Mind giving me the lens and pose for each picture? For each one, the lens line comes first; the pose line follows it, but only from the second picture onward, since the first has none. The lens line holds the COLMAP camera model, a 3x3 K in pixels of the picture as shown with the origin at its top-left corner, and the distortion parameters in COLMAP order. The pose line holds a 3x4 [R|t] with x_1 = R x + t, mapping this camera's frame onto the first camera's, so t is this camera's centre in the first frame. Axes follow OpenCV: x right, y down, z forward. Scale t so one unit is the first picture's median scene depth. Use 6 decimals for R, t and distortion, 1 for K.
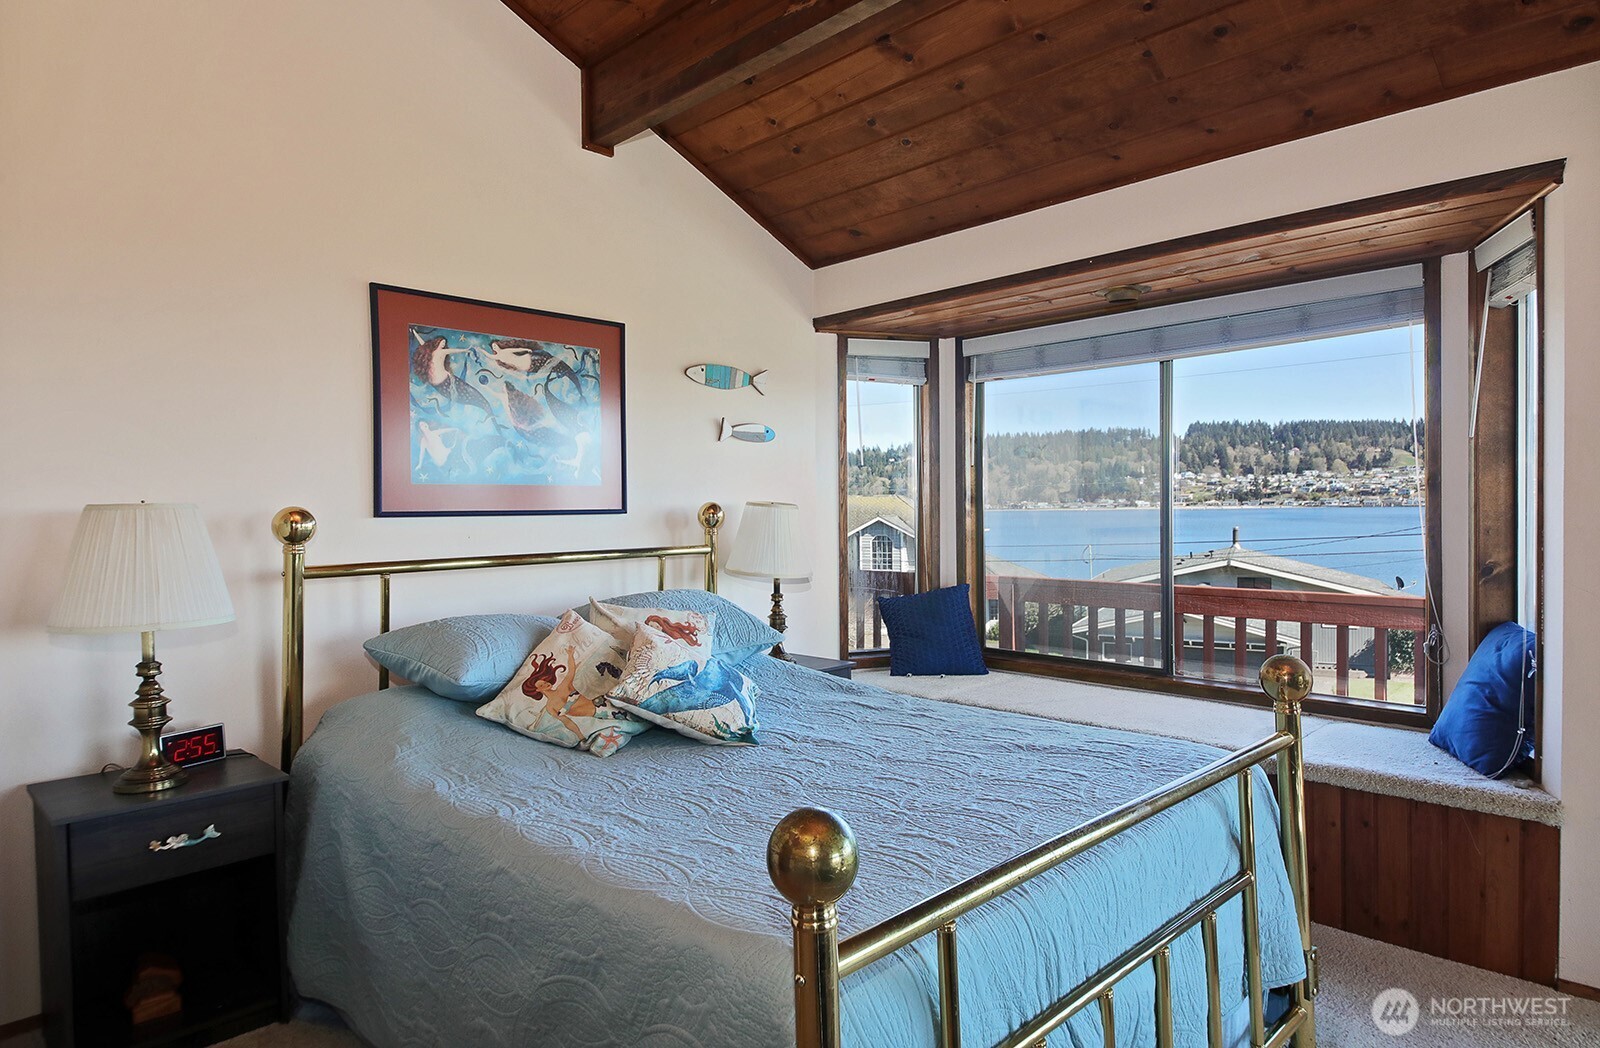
lens RADIAL K [[942.4, 0, 825.8], [0, 942.4, 513.7], [0, 0, 1]] dist [0.029380, 0.000295]
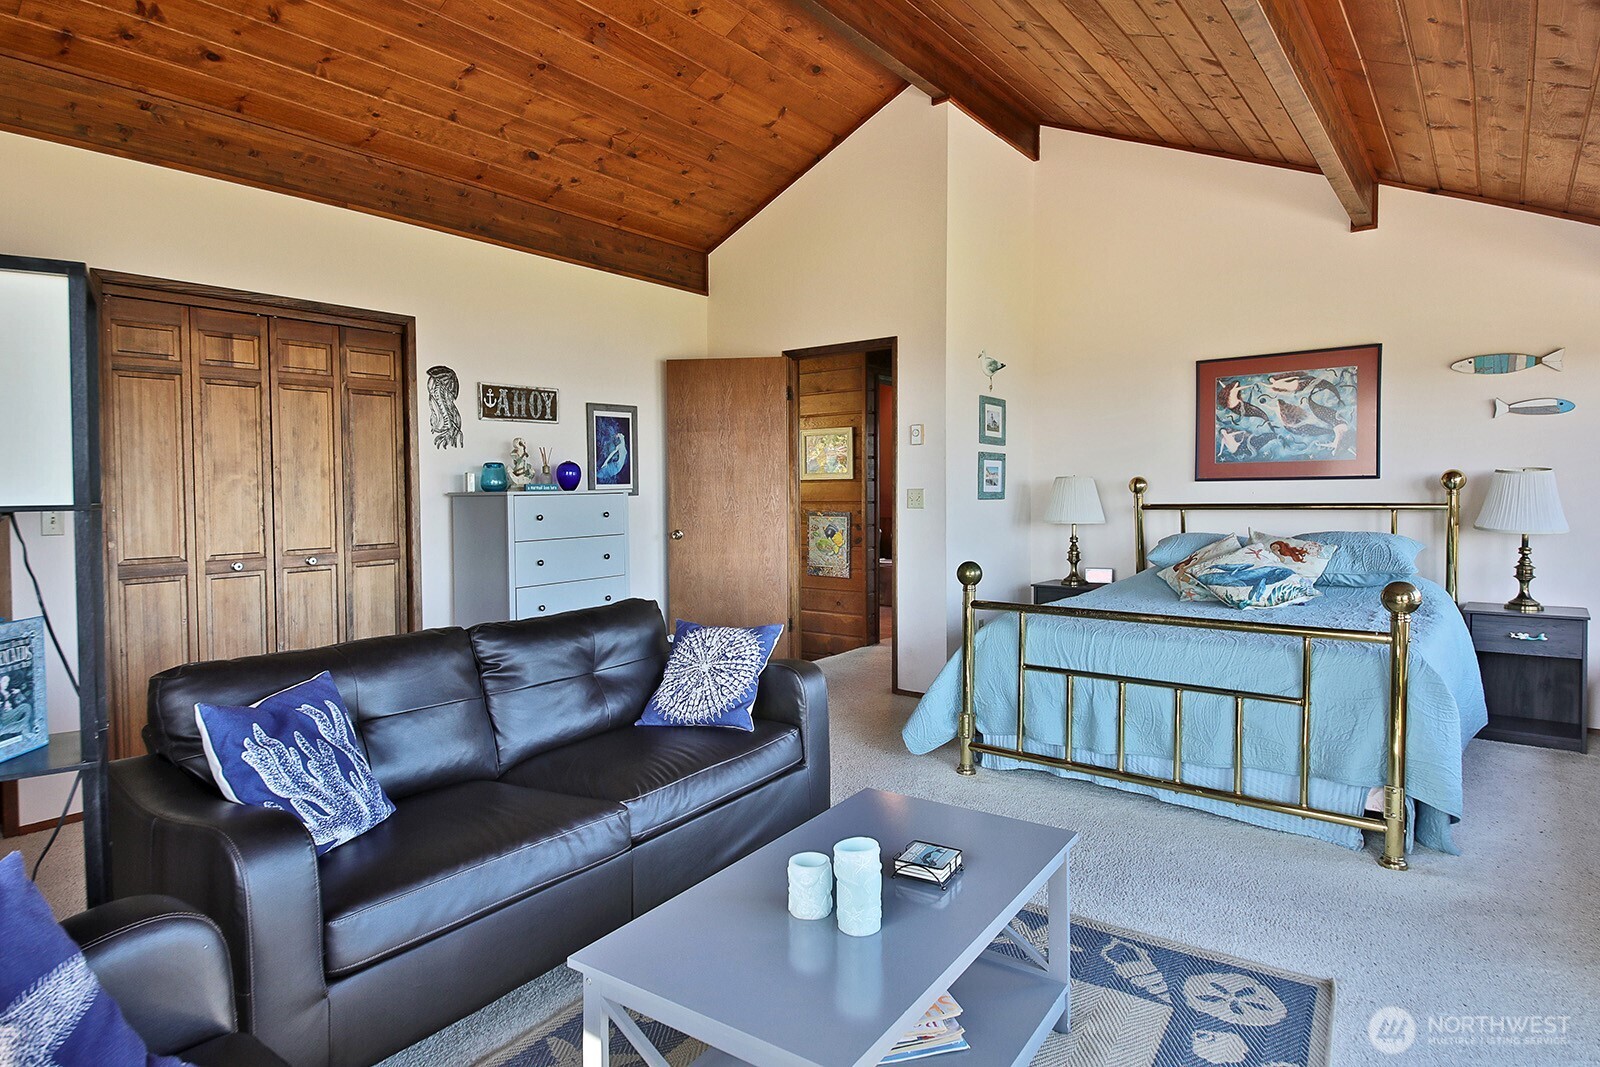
lens RADIAL K [[900.9, 0, 796.0], [0, 900.9, 527.7], [0, 0, 1]] dist [-0.000794, -0.007608]
pose [[0.099099, 0.049814, -0.993830, 1.144584], [0.005948, 0.998699, 0.050651, -0.000198], [0.995060, -0.010931, 0.098674, -0.000396]]
